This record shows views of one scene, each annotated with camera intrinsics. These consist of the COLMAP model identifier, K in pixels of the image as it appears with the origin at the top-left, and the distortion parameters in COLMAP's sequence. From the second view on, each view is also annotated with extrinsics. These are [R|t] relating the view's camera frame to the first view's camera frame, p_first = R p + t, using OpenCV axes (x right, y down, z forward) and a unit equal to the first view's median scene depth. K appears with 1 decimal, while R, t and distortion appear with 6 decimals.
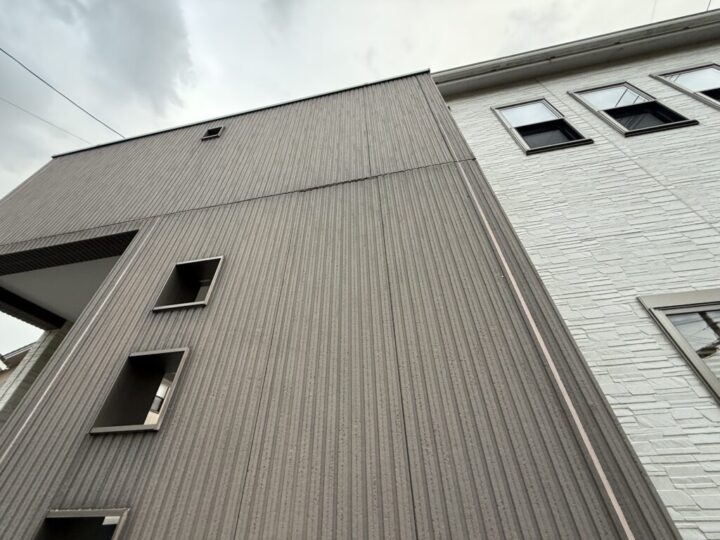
lens RADIAL K [[290.2, 0, 363.4], [0, 290.2, 282.0], [0, 0, 1]] dist [0.001622, -0.000881]
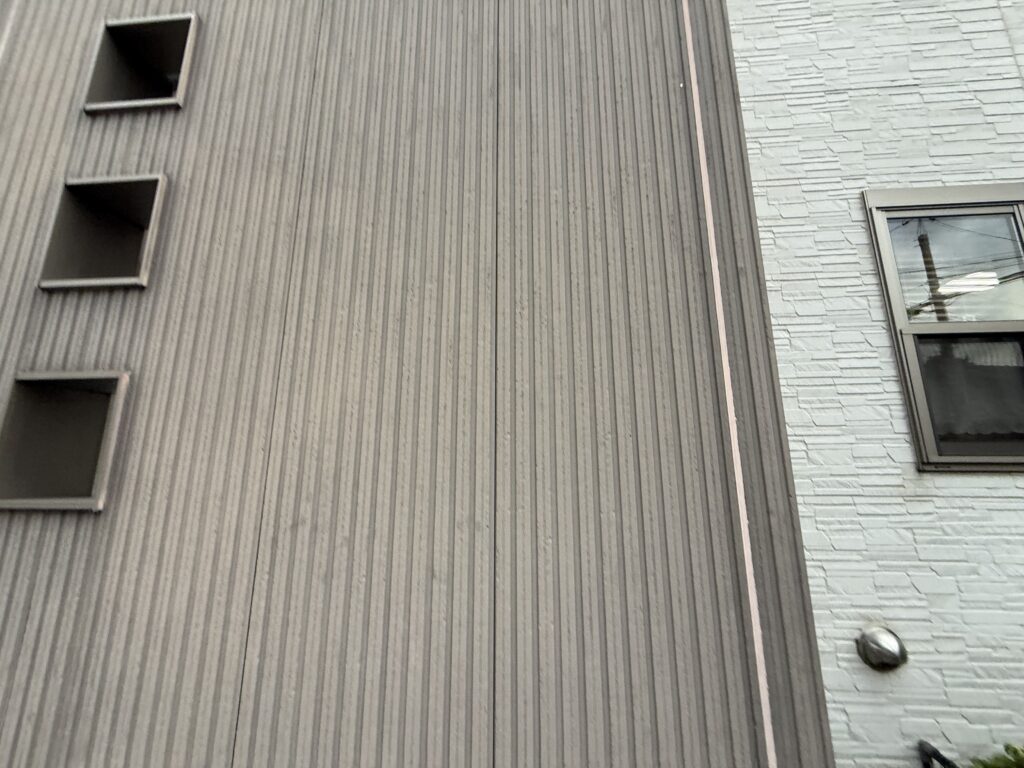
lens RADIAL K [[412.7, 0, 507.8], [0, 412.7, 373.4], [0, 0, 1]] dist [0.001622, -0.000881]
pose [[0.993691, 0.041425, 0.104218, 0.048360], [-0.085520, 0.881064, 0.465201, 0.134574], [-0.072552, -0.471179, 0.879049, -0.021113]]
